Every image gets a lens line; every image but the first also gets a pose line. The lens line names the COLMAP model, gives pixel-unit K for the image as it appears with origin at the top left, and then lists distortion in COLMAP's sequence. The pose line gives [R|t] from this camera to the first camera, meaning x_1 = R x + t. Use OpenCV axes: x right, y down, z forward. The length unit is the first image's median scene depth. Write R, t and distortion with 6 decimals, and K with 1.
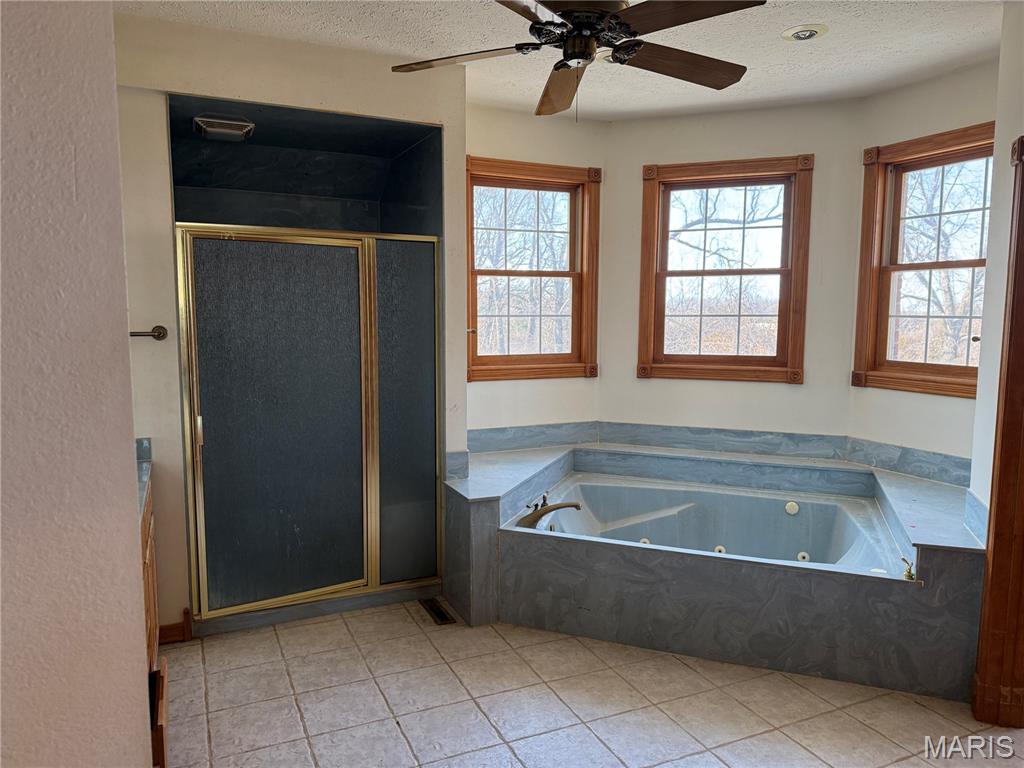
lens RADIAL K [[741.1, 0, 512.0], [0, 741.1, 384.0], [0, 0, 1]] dist [0.115205, -0.158435]
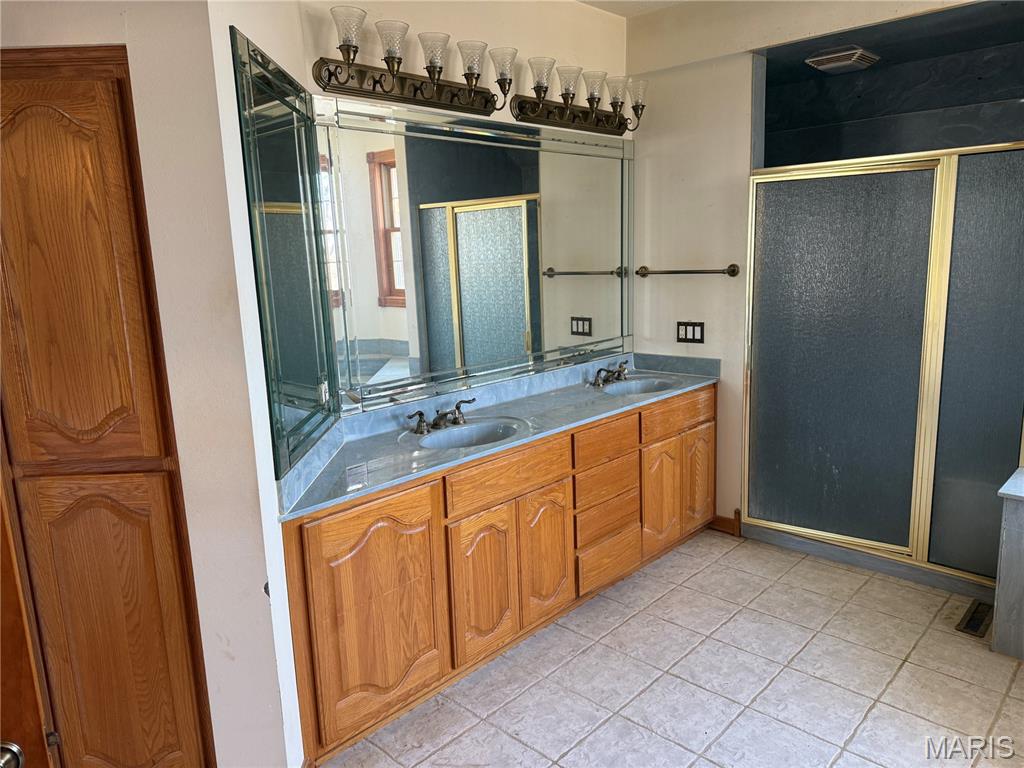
lens RADIAL K [[734.1, 0, 512.0], [0, 734.1, 384.0], [0, 0, 1]] dist [0.042330, -0.001165]
pose [[0.386546, 0.155306, -0.909100, 0.432014], [-0.064959, 0.987856, 0.141140, -0.030802], [0.919980, 0.004497, 0.391941, 0.231353]]
